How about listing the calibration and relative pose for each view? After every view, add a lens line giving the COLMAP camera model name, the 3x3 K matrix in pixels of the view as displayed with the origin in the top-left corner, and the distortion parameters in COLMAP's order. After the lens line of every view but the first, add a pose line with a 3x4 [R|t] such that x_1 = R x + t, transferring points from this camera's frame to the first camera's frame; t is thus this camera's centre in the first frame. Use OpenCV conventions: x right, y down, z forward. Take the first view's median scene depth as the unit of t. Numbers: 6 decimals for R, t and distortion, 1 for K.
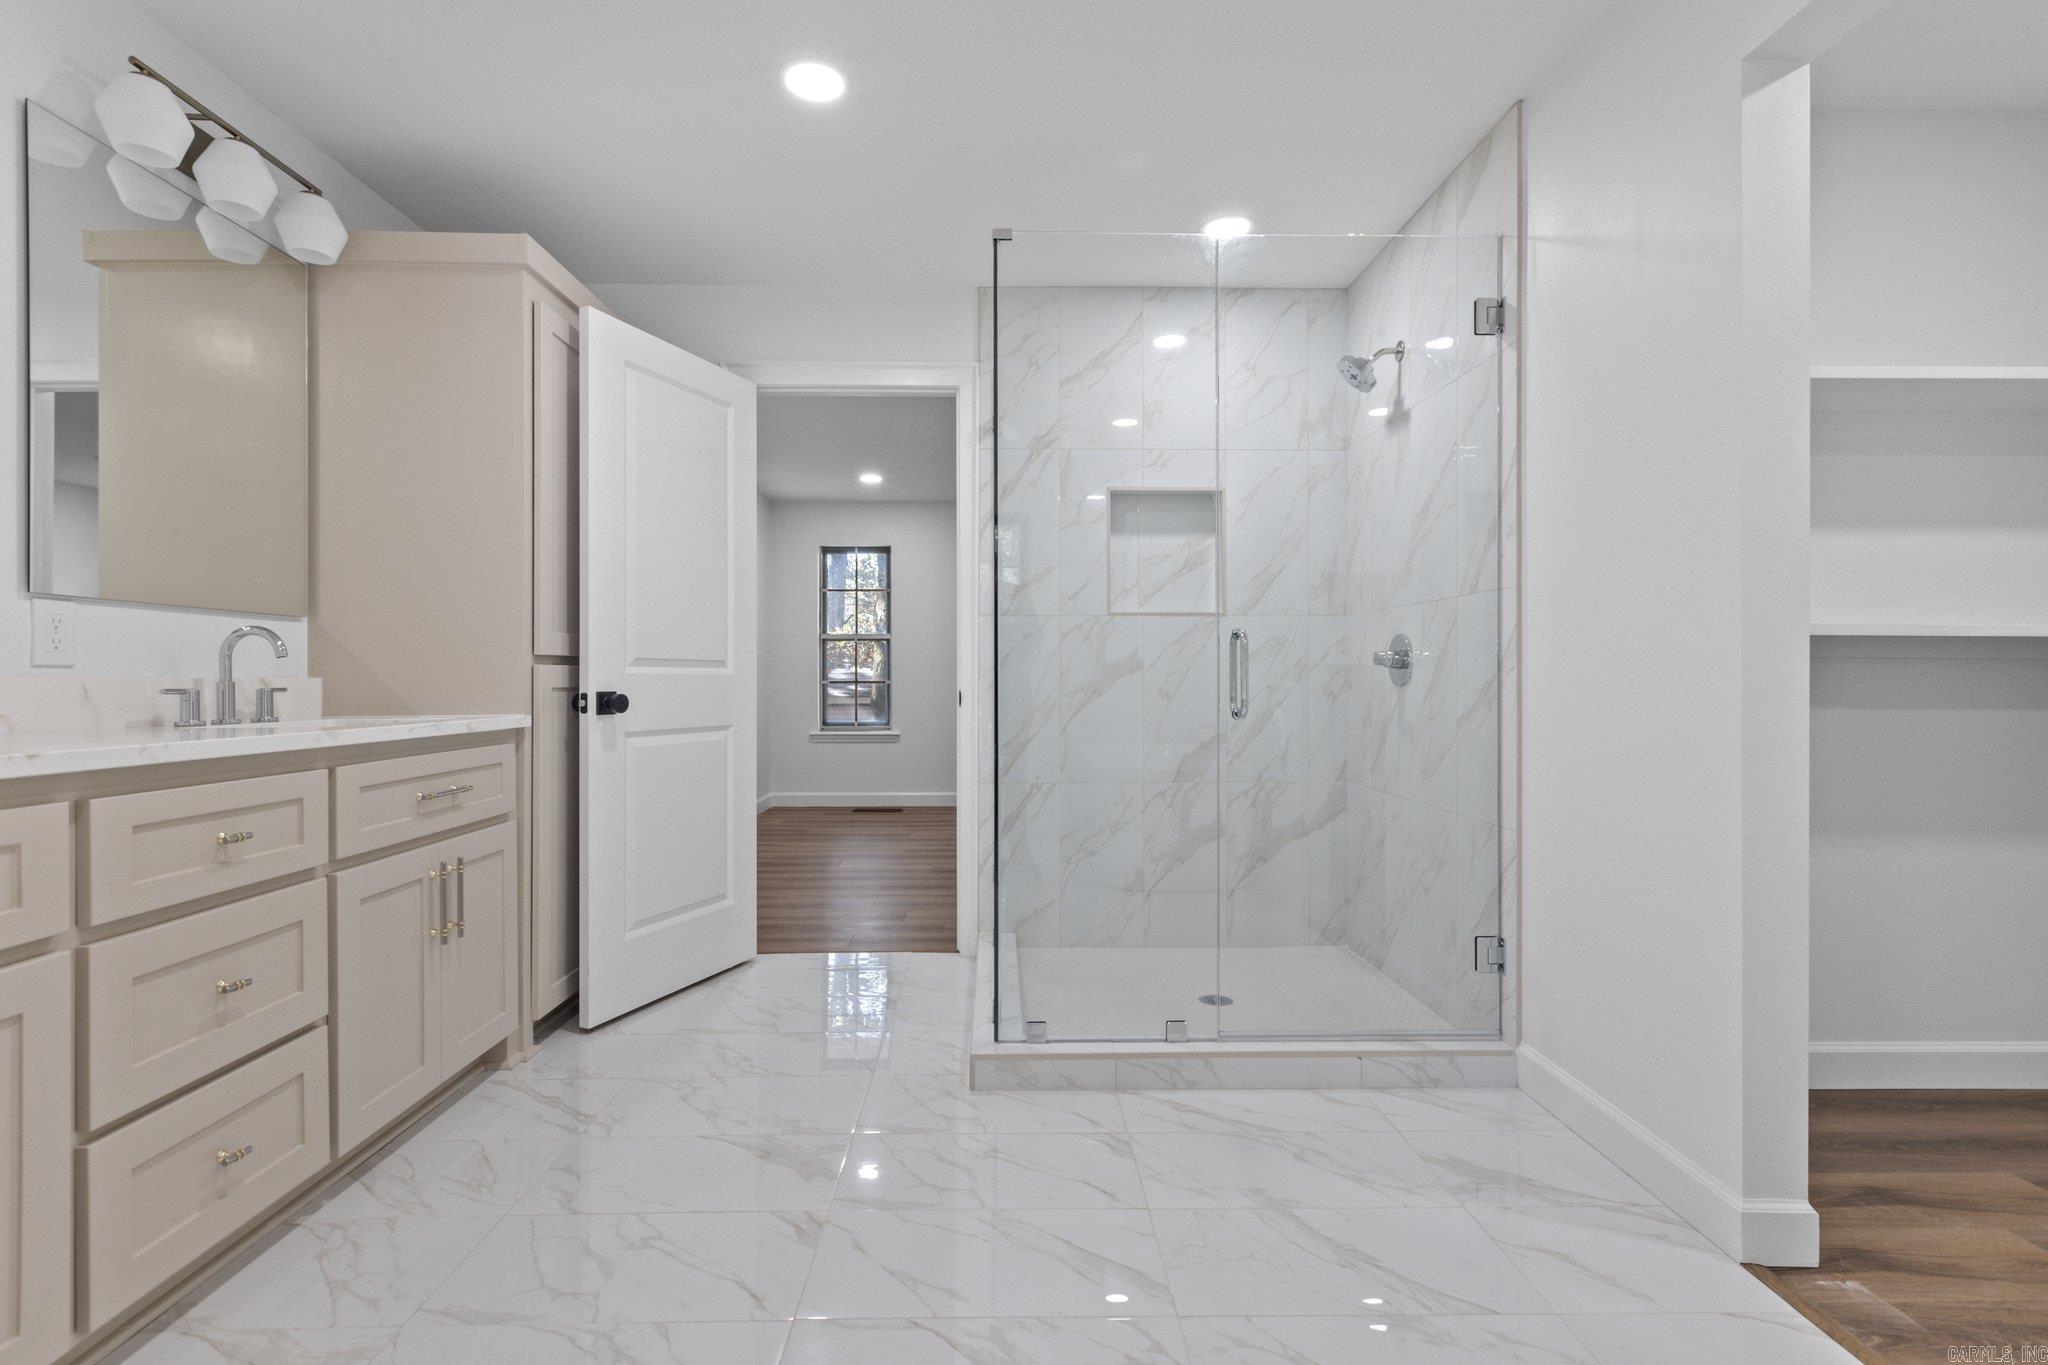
lens RADIAL K [[930.0, 0, 1030.2], [0, 930.0, 681.9], [0, 0, 1]] dist [0.005290, -0.000690]
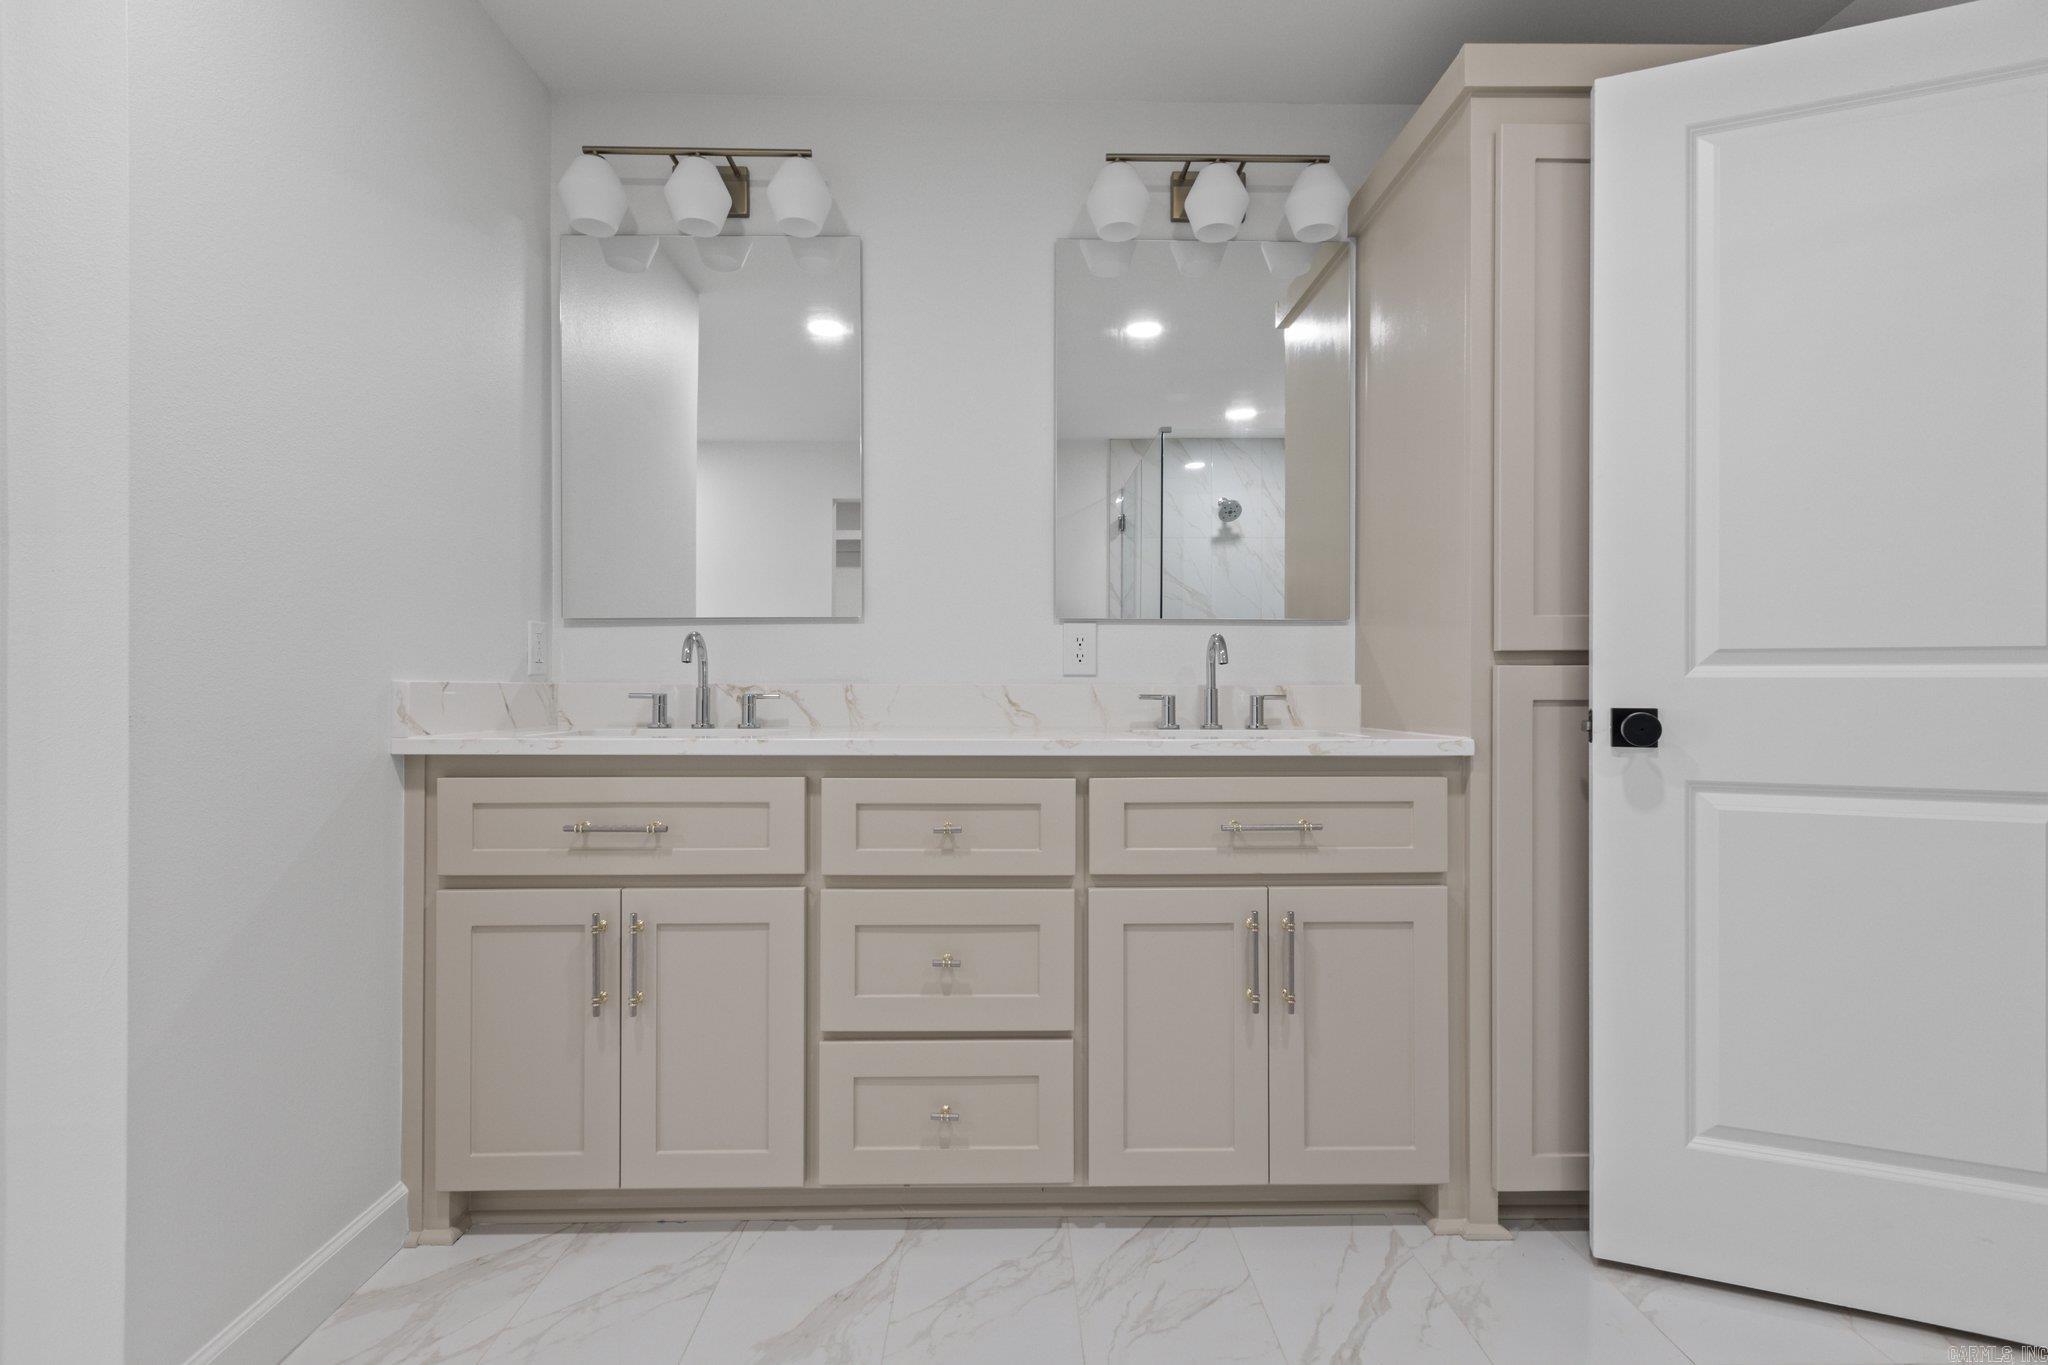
lens RADIAL K [[930.0, 0, 1025.3], [0, 930.0, 683.6], [0, 0, 1]] dist [0.005290, -0.000690]
pose [[-0.016149, 0.000563, -0.999869, 0.176366], [-0.003323, 0.999994, 0.000616, -0.005179], [0.999864, 0.003332, -0.016148, 0.773641]]
